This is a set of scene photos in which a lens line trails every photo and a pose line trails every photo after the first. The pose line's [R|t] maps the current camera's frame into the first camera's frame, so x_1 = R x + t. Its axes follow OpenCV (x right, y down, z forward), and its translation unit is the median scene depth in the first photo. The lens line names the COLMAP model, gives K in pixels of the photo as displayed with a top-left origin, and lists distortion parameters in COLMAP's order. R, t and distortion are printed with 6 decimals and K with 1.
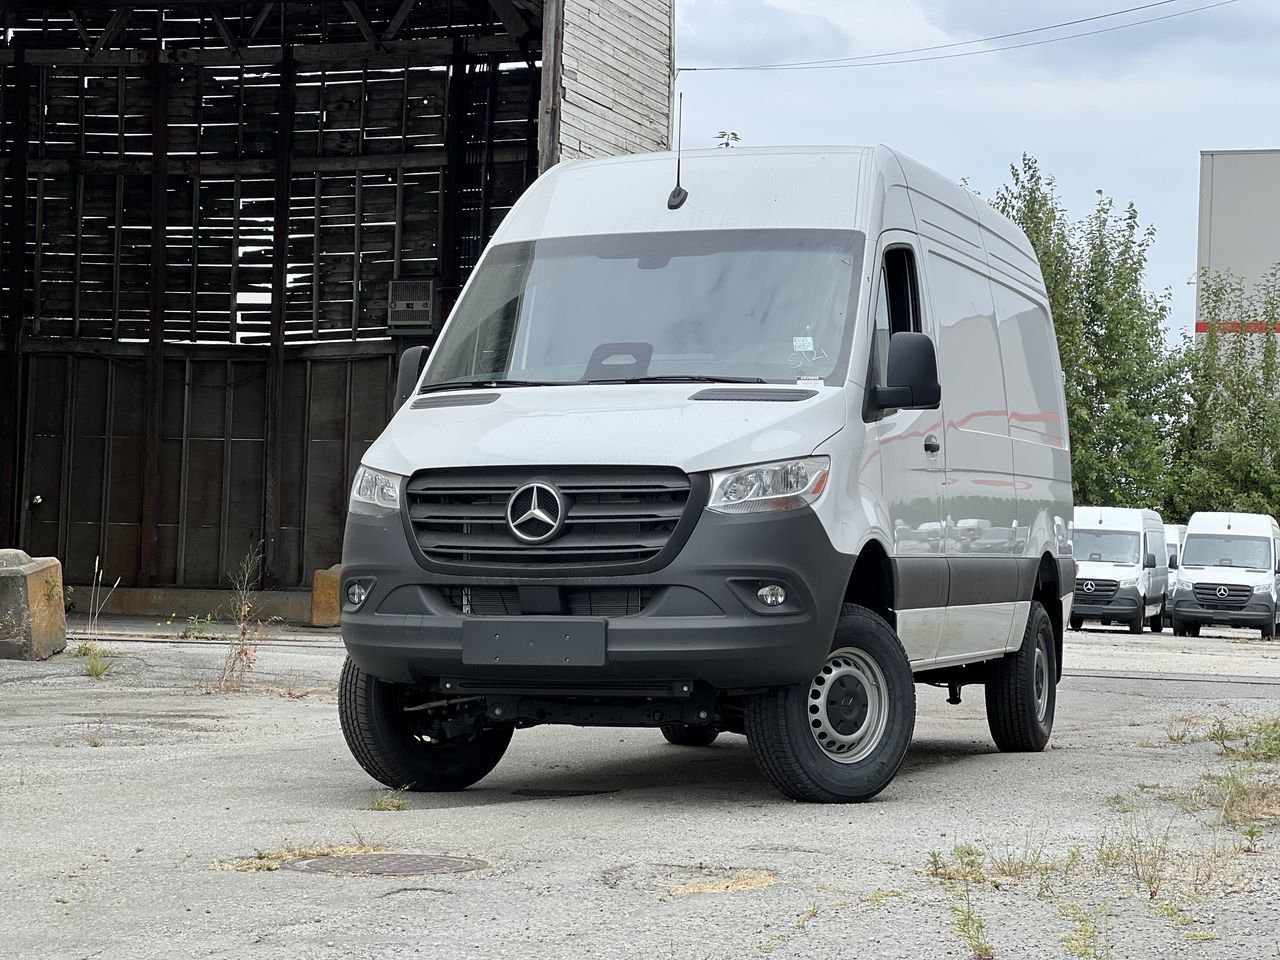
lens RADIAL K [[2853.9, 0, 640.6], [0, 2853.9, 425.3], [0, 0, 1]] dist [-0.029917, 3.467496]
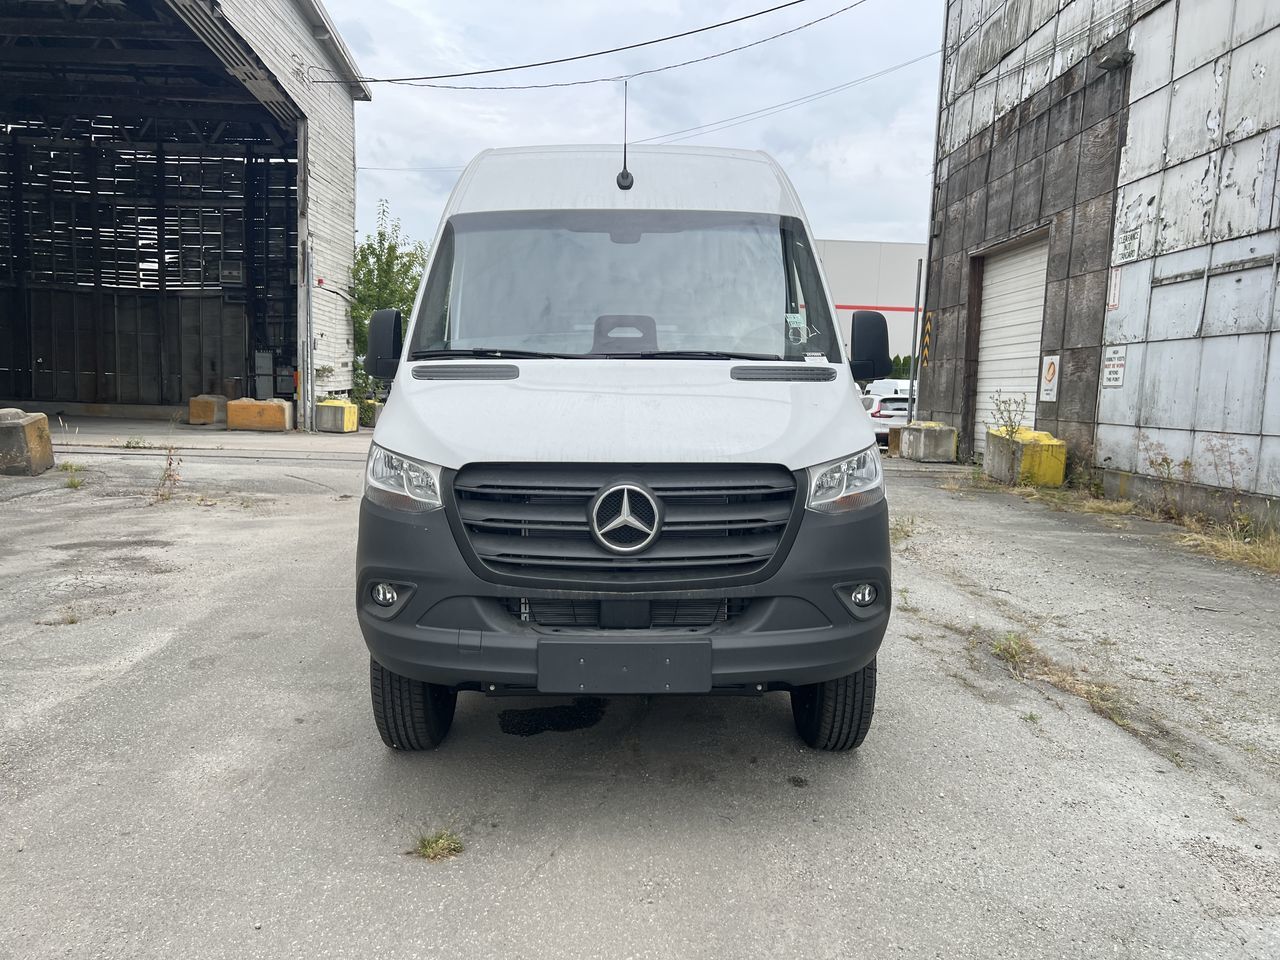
lens RADIAL K [[962.9, 0, 635.1], [0, 962.9, 485.5], [0, 0, 1]] dist [0.063678, -0.068067]
pose [[0.946152, -0.031036, 0.322233, -0.032839], [-0.021687, 0.987081, 0.158751, -0.006598], [-0.322997, -0.157190, 0.933255, 0.187390]]
